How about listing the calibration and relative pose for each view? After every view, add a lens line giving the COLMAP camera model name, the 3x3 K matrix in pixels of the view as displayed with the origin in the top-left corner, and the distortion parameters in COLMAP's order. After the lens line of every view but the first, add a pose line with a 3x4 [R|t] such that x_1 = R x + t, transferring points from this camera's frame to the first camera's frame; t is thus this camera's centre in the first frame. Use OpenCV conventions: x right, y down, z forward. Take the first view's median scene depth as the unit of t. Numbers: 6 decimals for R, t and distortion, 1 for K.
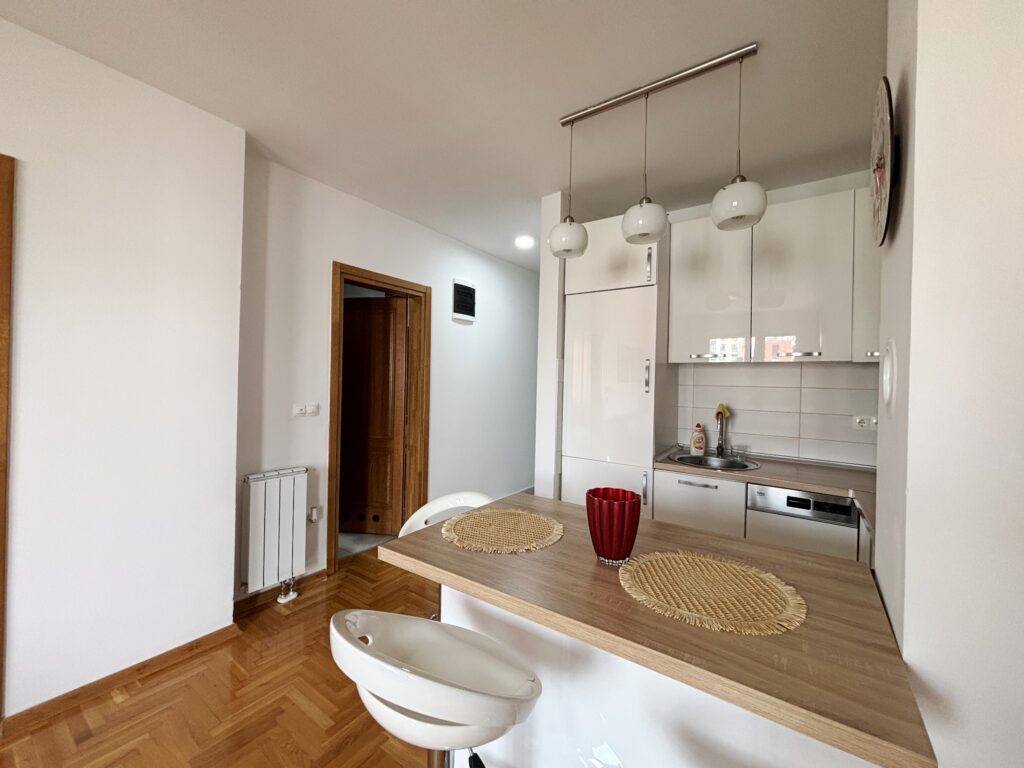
lens RADIAL K [[412.0, 0, 509.9], [0, 412.0, 380.4], [0, 0, 1]] dist [0.002496, 0.000530]
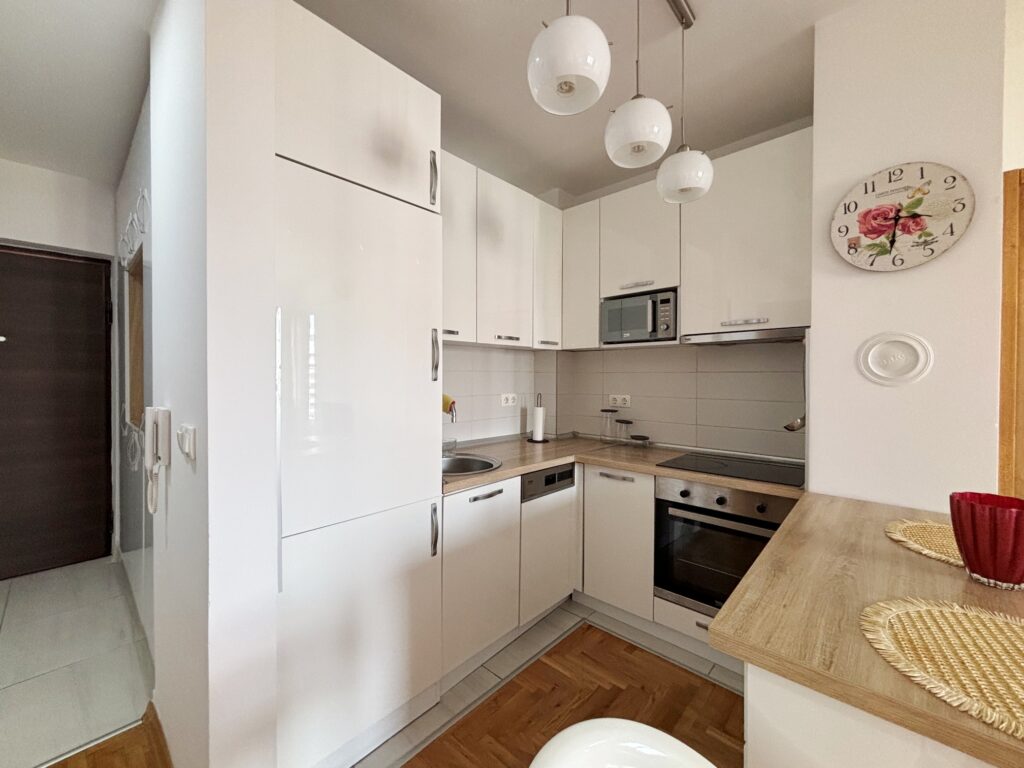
lens RADIAL K [[412.0, 0, 509.9], [0, 412.0, 380.4], [0, 0, 1]] dist [0.002496, 0.000530]
pose [[0.125701, -0.033532, 0.991501, -0.290178], [-0.002089, 0.999417, 0.034065, 0.007059], [-0.992066, -0.006354, 0.125557, 0.819252]]
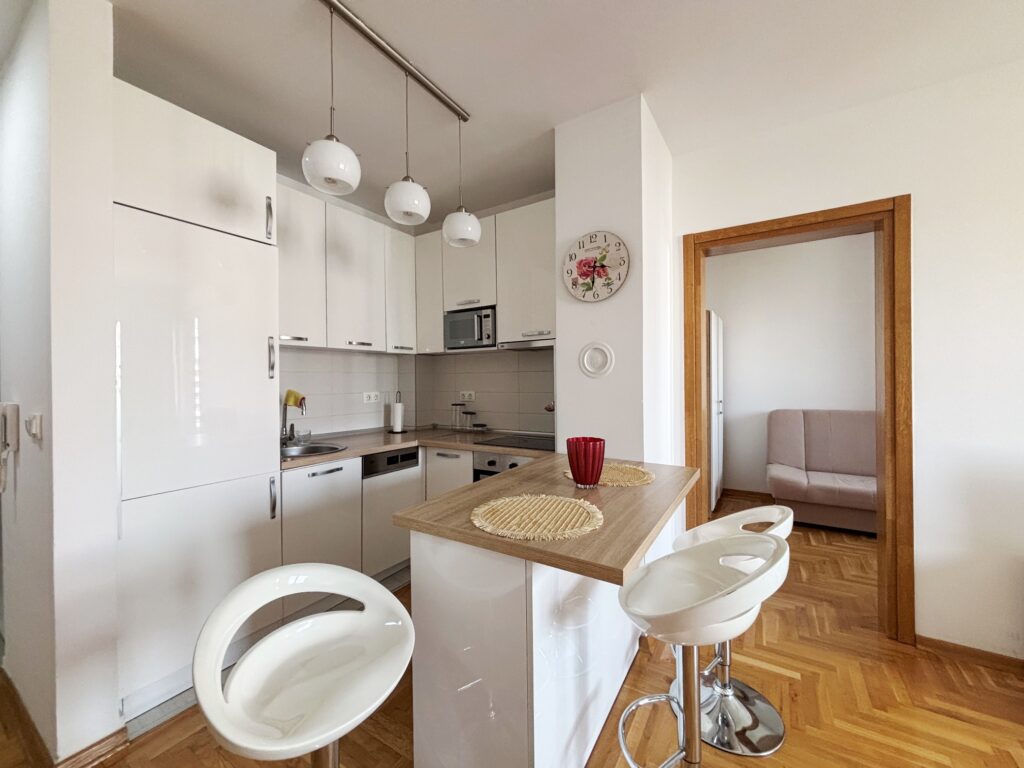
lens RADIAL K [[412.0, 0, 509.9], [0, 412.0, 380.4], [0, 0, 1]] dist [0.002496, 0.000530]
pose [[-0.053505, -0.023247, 0.998297, -0.501345], [0.005898, 0.999704, 0.023596, 0.017361], [-0.998550, 0.007150, -0.053352, 0.591579]]
